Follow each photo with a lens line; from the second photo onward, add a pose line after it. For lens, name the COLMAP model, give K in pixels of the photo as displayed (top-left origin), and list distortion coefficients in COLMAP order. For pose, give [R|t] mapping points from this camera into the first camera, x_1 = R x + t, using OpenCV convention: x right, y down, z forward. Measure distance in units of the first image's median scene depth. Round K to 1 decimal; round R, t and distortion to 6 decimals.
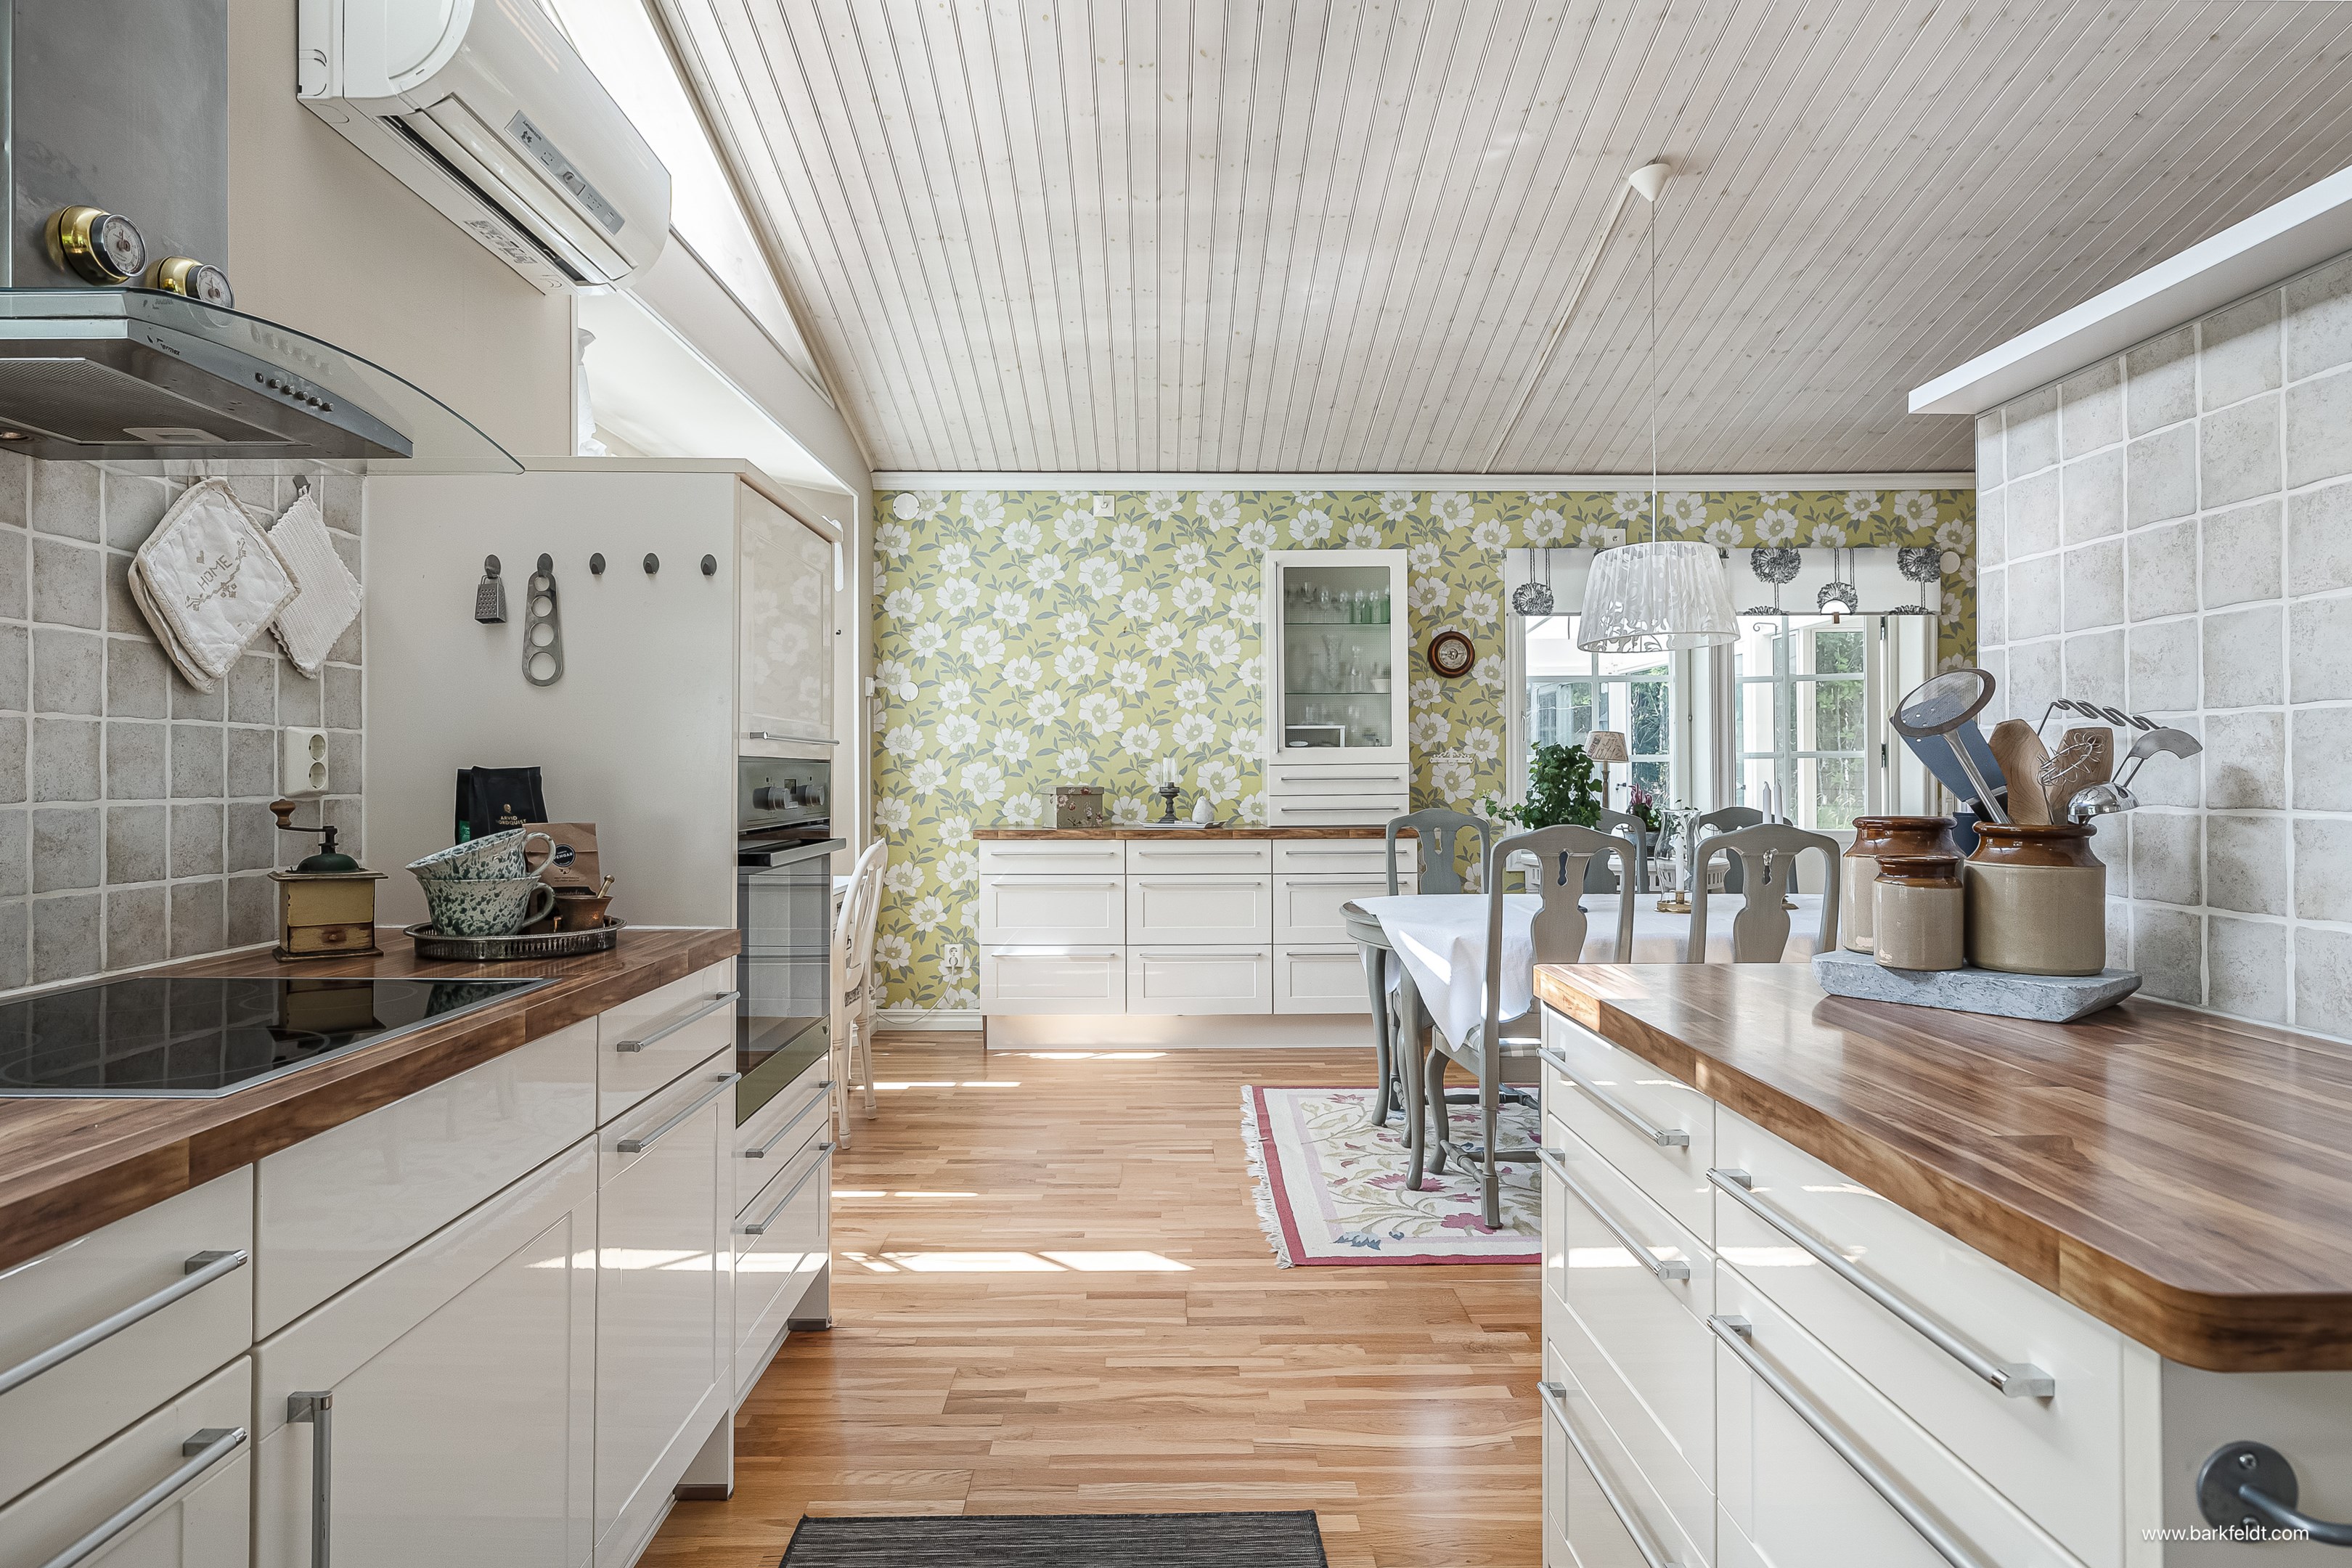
lens RADIAL K [[1304.1, 0, 1174.1], [0, 1304.1, 767.3], [0, 0, 1]] dist [0.003211, -0.001839]
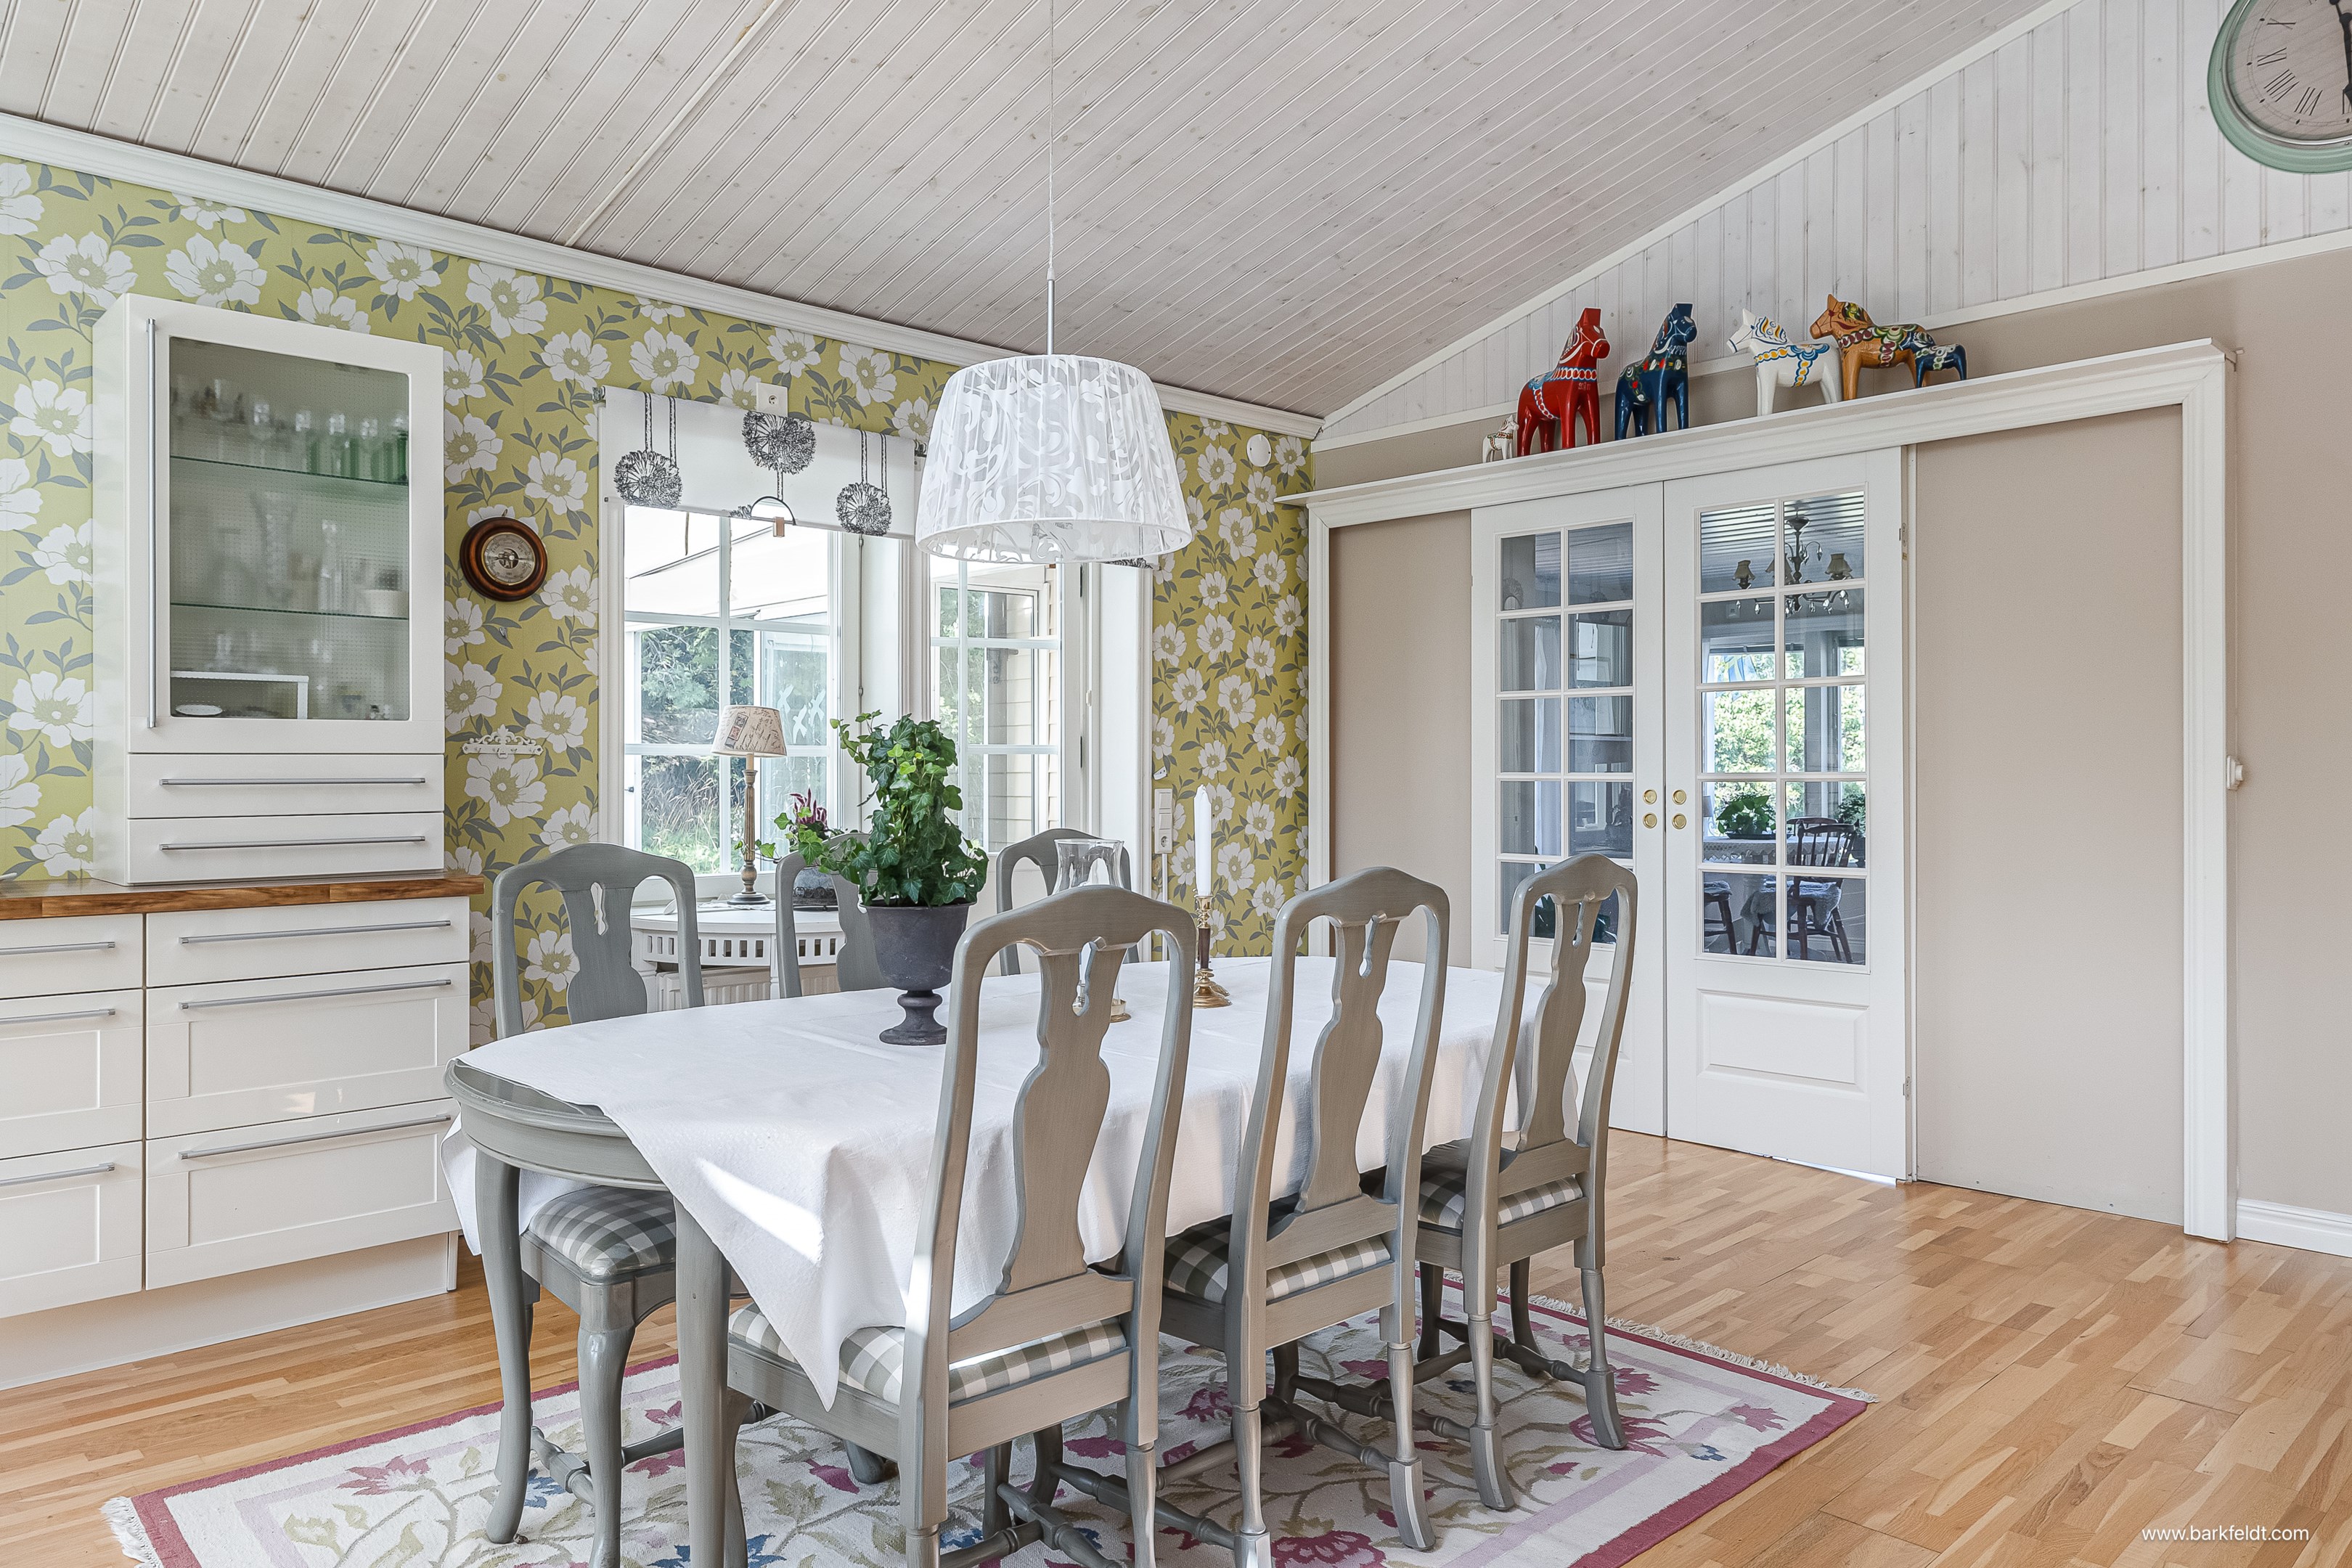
lens RADIAL K [[1576.3, 0, 1174.4], [0, 1576.3, 769.9], [0, 0, 1]] dist [-0.000291, 0.003540]
pose [[0.731674, 0.006363, 0.681625, -0.036430], [-0.008559, 0.999963, -0.000148, 0.001102], [-0.681601, -0.005725, 0.731702, 0.313497]]
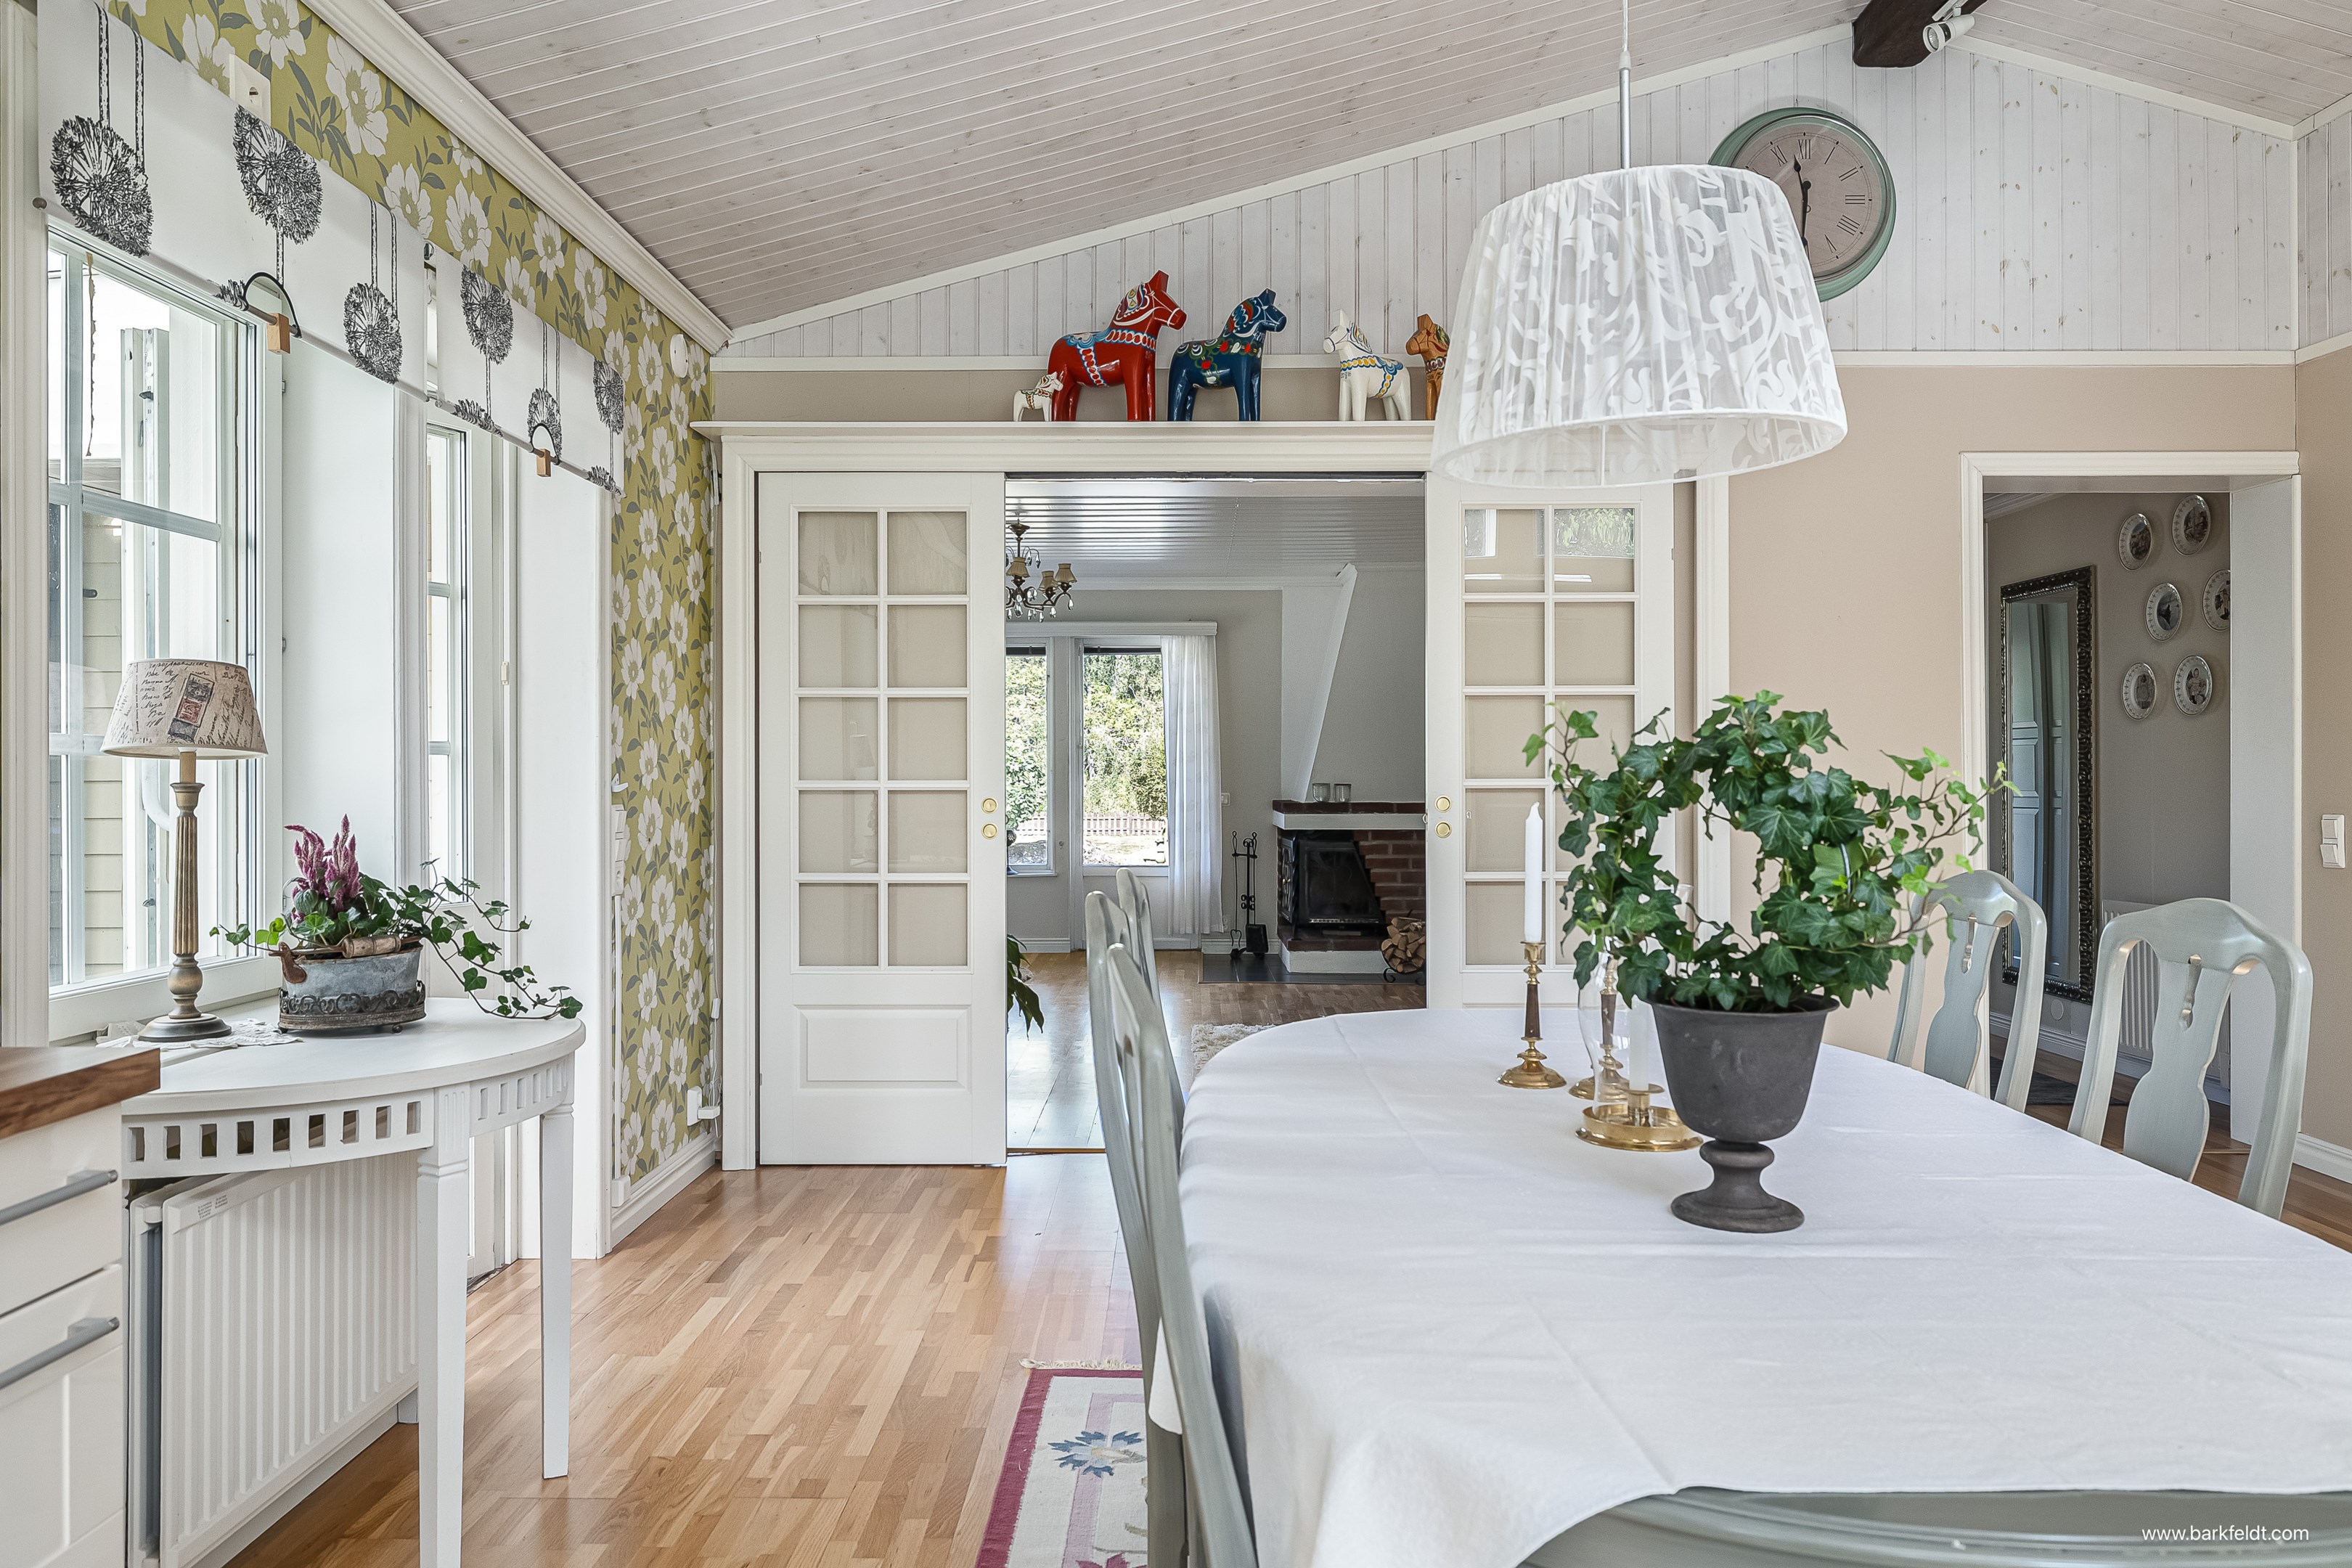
lens RADIAL K [[1576.3, 0, 1181.3], [0, 1576.3, 771.2], [0, 0, 1]] dist [-0.000291, 0.003540]
pose [[0.007698, 0.007969, 0.999939, -0.068215], [-0.003679, 0.999962, -0.007941, 0.002340], [-0.999964, -0.003618, 0.007727, 0.757909]]
